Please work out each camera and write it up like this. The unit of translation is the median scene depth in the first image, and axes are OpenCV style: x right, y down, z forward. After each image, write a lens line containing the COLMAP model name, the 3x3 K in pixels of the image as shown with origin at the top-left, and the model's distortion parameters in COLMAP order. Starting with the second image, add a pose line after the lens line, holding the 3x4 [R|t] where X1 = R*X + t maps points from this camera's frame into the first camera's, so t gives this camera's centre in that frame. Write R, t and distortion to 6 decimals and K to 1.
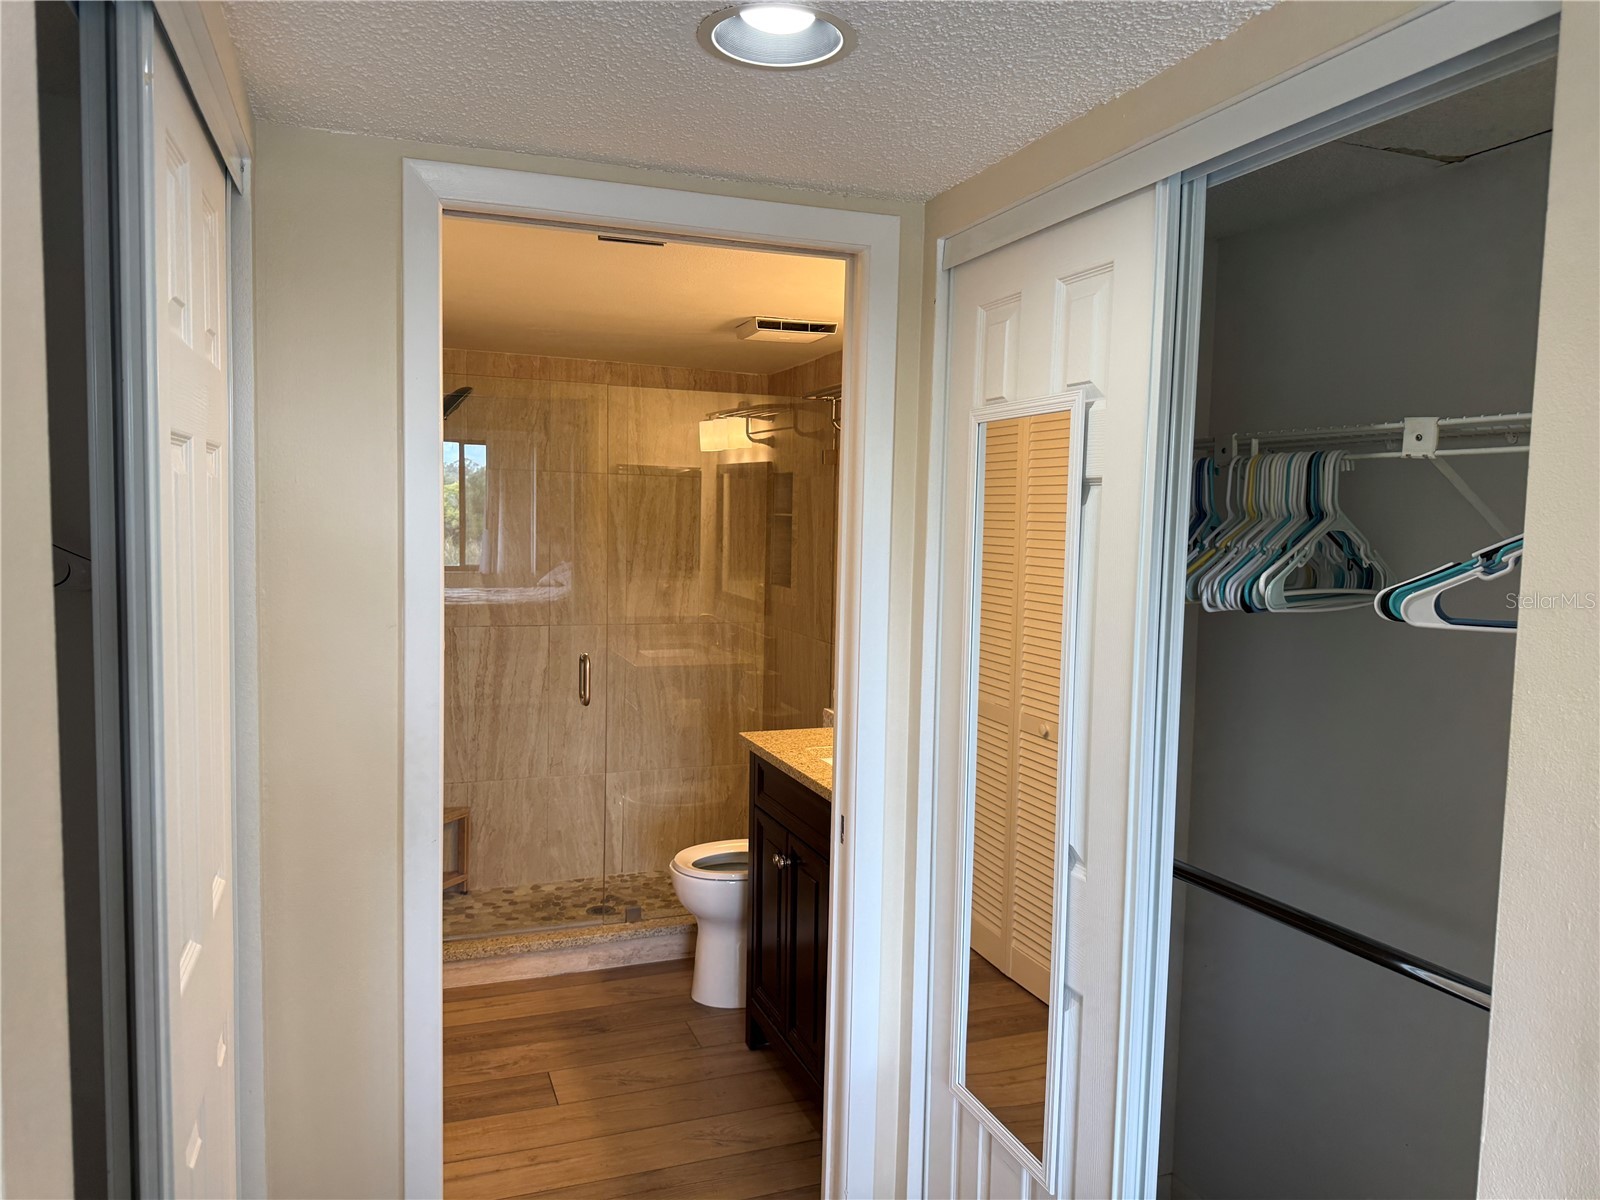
lens RADIAL K [[1124.0, 0, 807.7], [0, 1124.0, 590.5], [0, 0, 1]] dist [0.052035, -0.068918]
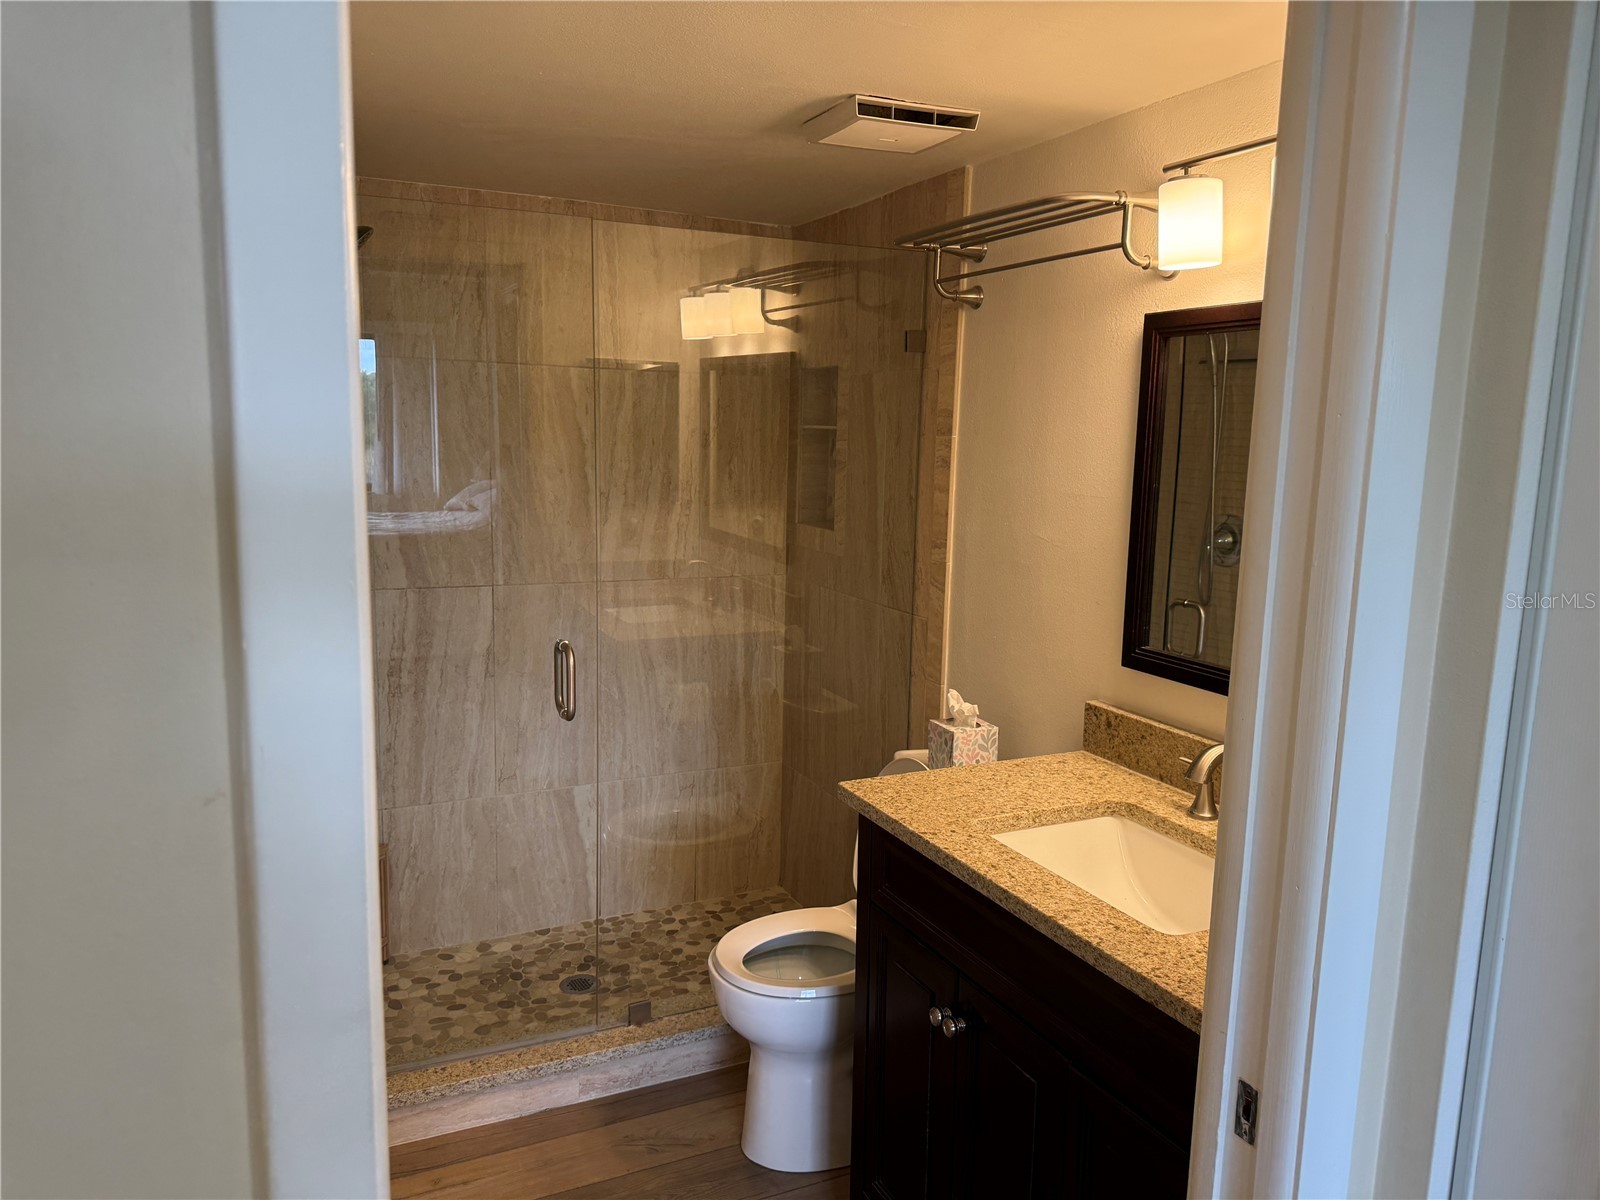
lens RADIAL K [[1124.0, 0, 795.6], [0, 1124.0, 607.0], [0, 0, 1]] dist [0.052035, -0.068918]
pose [[0.996800, -0.011306, 0.079138, -0.097415], [0.003760, 0.995484, 0.094856, -0.021853], [-0.079853, -0.094255, 0.992340, 0.288166]]
